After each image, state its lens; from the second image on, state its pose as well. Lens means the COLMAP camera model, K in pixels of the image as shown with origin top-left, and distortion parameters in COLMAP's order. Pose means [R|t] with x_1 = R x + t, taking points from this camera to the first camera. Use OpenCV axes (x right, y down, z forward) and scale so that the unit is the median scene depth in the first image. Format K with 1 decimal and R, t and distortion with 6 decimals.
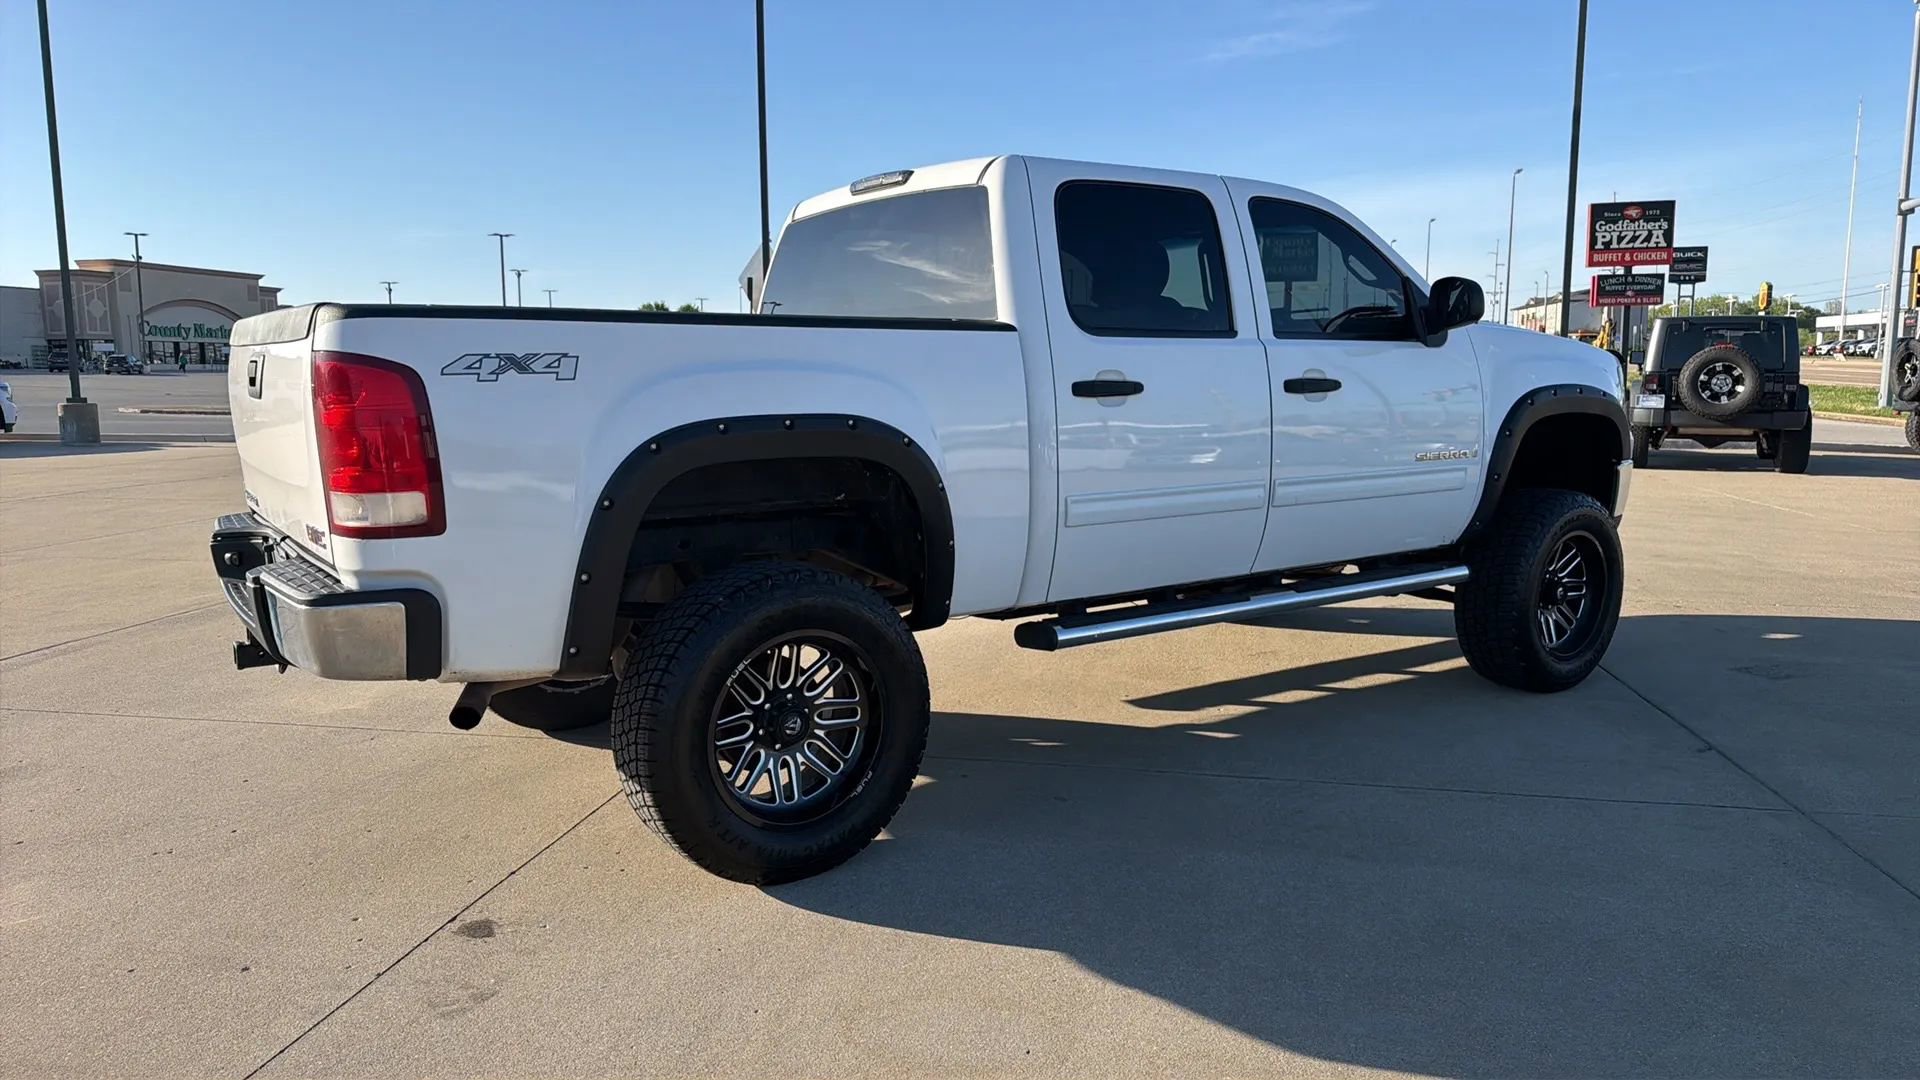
lens RADIAL K [[1301.9, 0, 943.2], [0, 1301.9, 548.0], [0, 0, 1]] dist [0.077526, -0.074866]
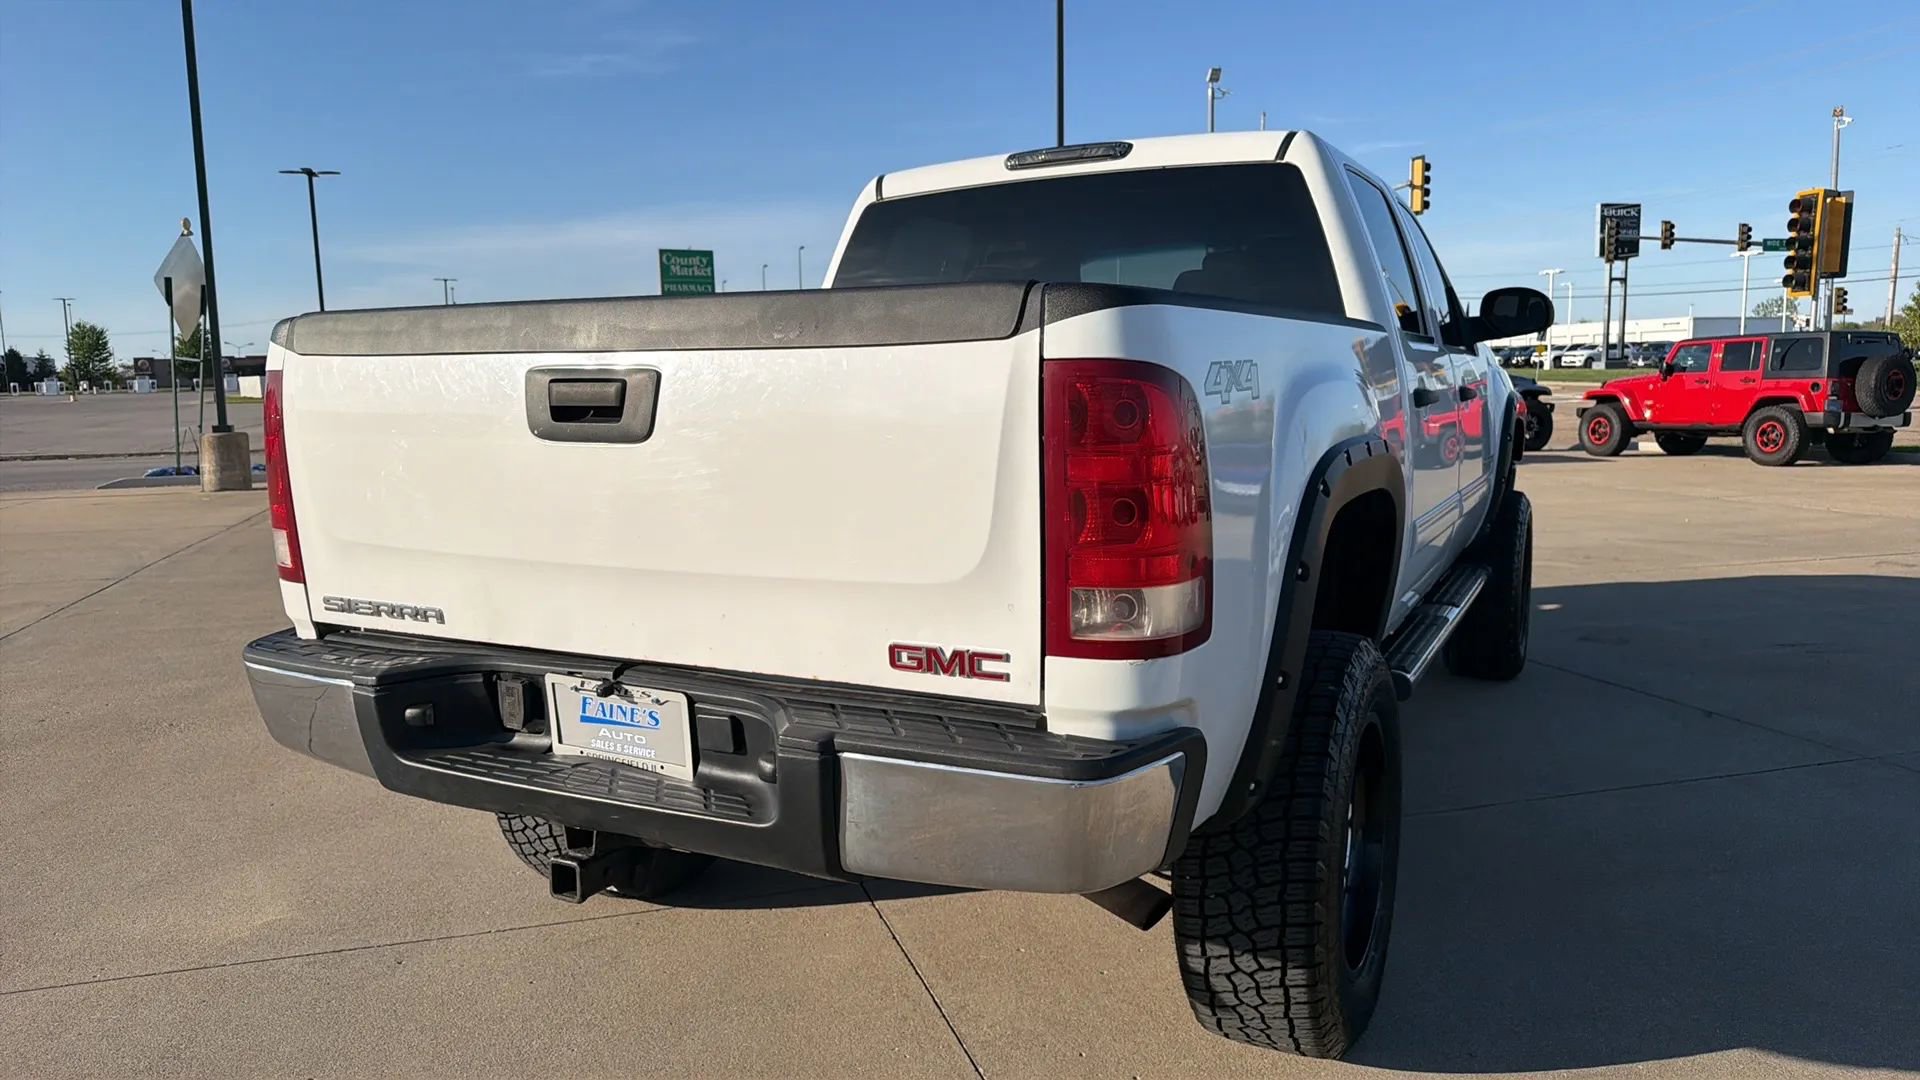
lens RADIAL K [[1301.9, 0, 943.2], [0, 1301.9, 548.0], [0, 0, 1]] dist [0.077526, -0.074866]
pose [[0.888108, -0.070703, 0.454165, -0.527580], [0.076778, 0.997035, 0.005078, -0.046075], [-0.453178, 0.030360, 0.890903, 0.324158]]
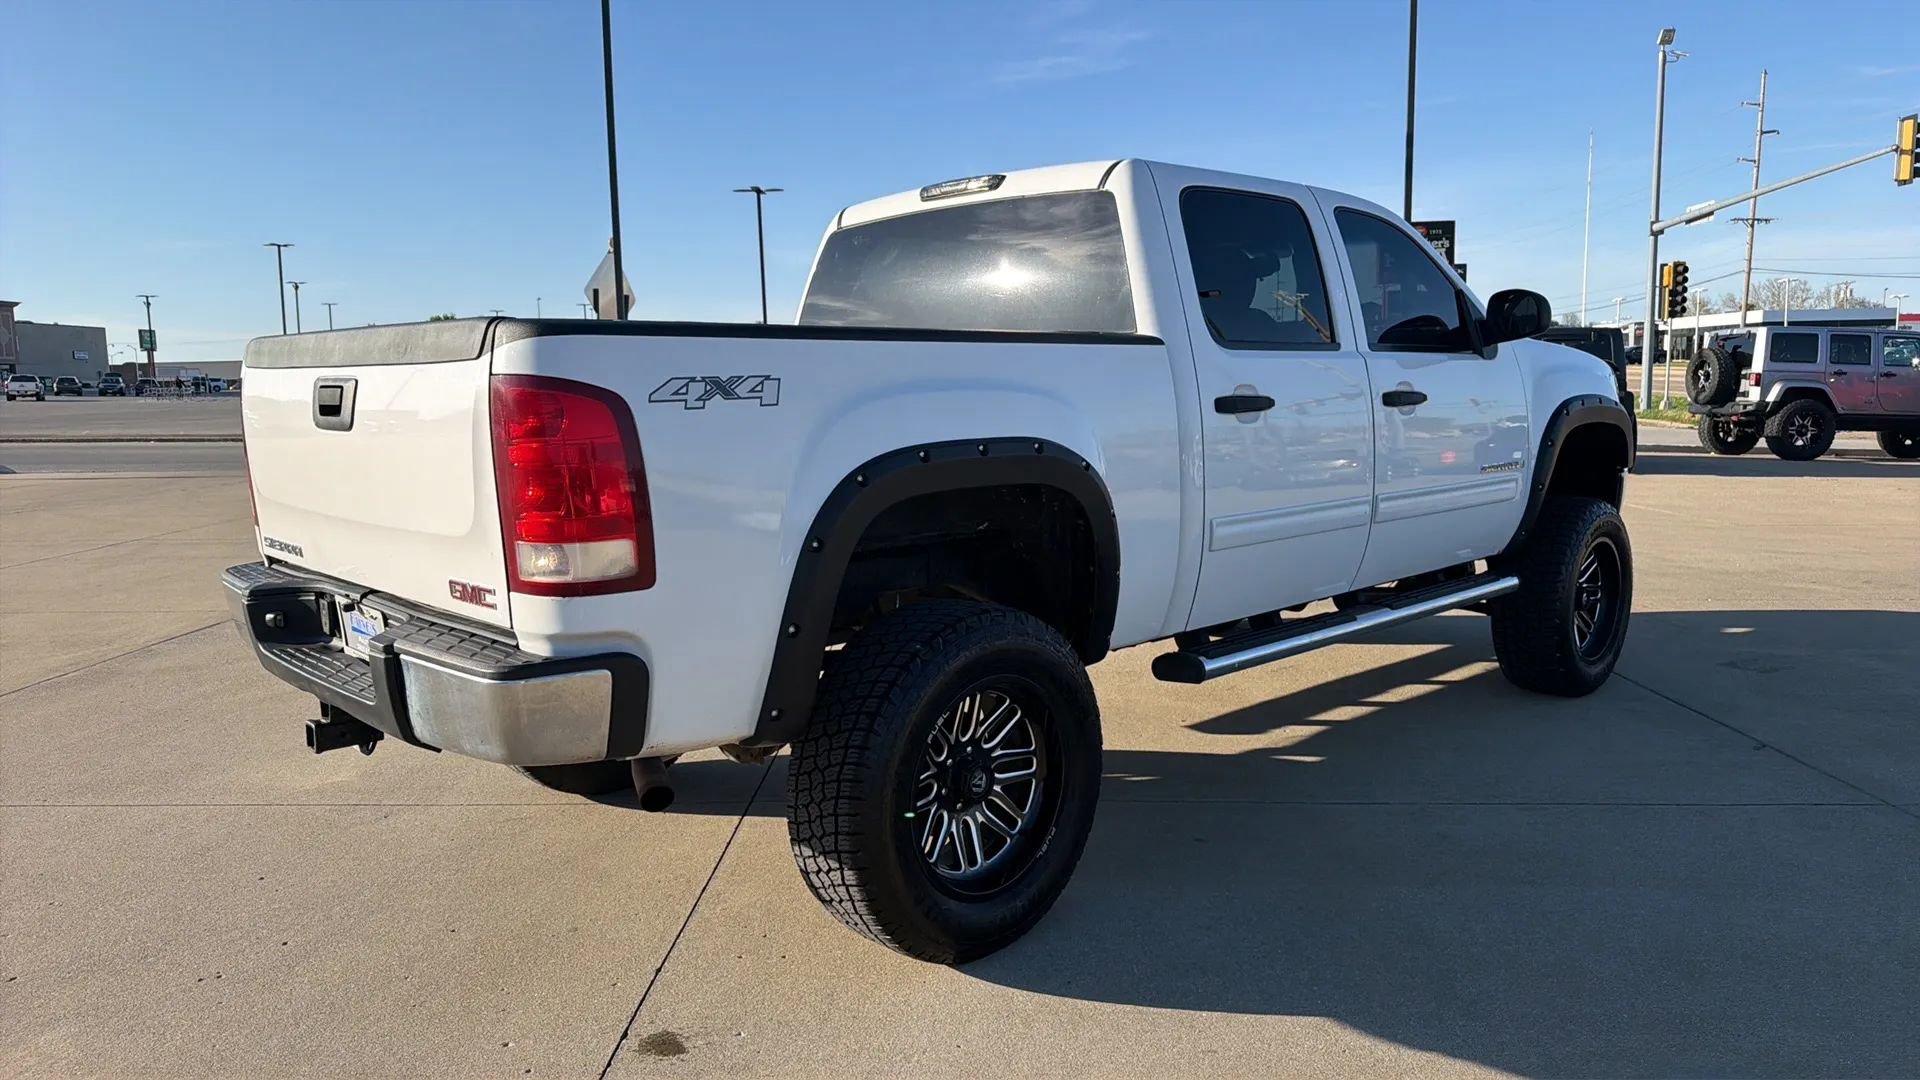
lens RADIAL K [[1306.0, 0, 960.0], [0, 1306.0, 540.0], [0, 0, 1]] dist [0.061950, -0.053894]
pose [[0.986977, -0.029431, 0.158145, -0.211972], [0.031956, 0.999399, -0.013445, -0.015758], [-0.157654, 0.018323, 0.987324, 0.083164]]
